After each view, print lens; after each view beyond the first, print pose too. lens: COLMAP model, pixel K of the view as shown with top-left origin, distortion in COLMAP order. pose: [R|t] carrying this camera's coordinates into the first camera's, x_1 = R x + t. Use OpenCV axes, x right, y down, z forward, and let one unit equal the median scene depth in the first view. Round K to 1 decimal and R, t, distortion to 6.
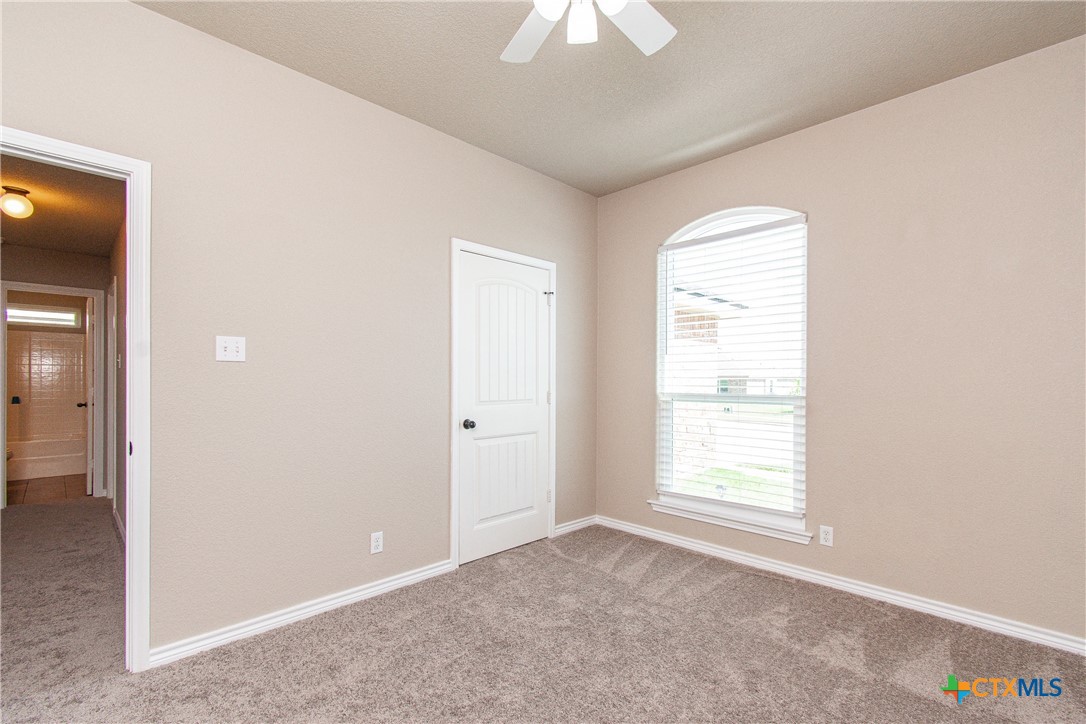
lens RADIAL K [[491.7, 0, 546.1], [0, 491.7, 371.9], [0, 0, 1]] dist [-0.000611, 0.000122]
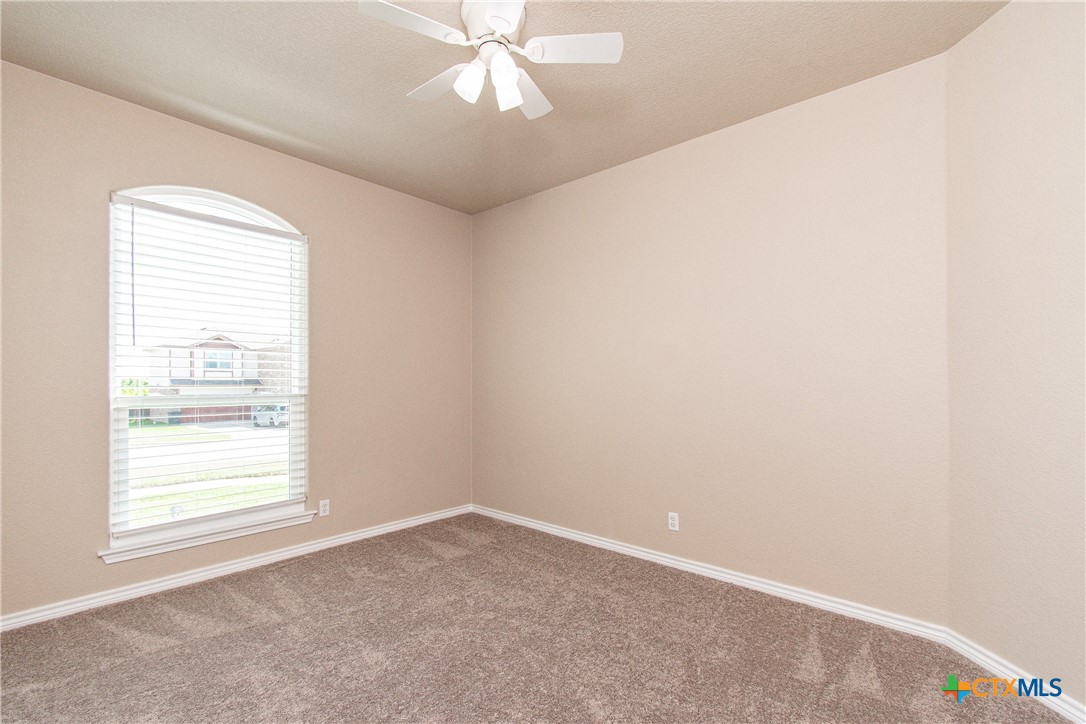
lens RADIAL K [[491.7, 0, 546.1], [0, 491.7, 371.9], [0, 0, 1]] dist [-0.000611, 0.000122]
pose [[-0.074205, 0.014009, 0.997145, -0.633228], [-0.019291, 0.999694, -0.015481, 0.003902], [-0.997056, -0.020385, -0.073912, 0.502514]]
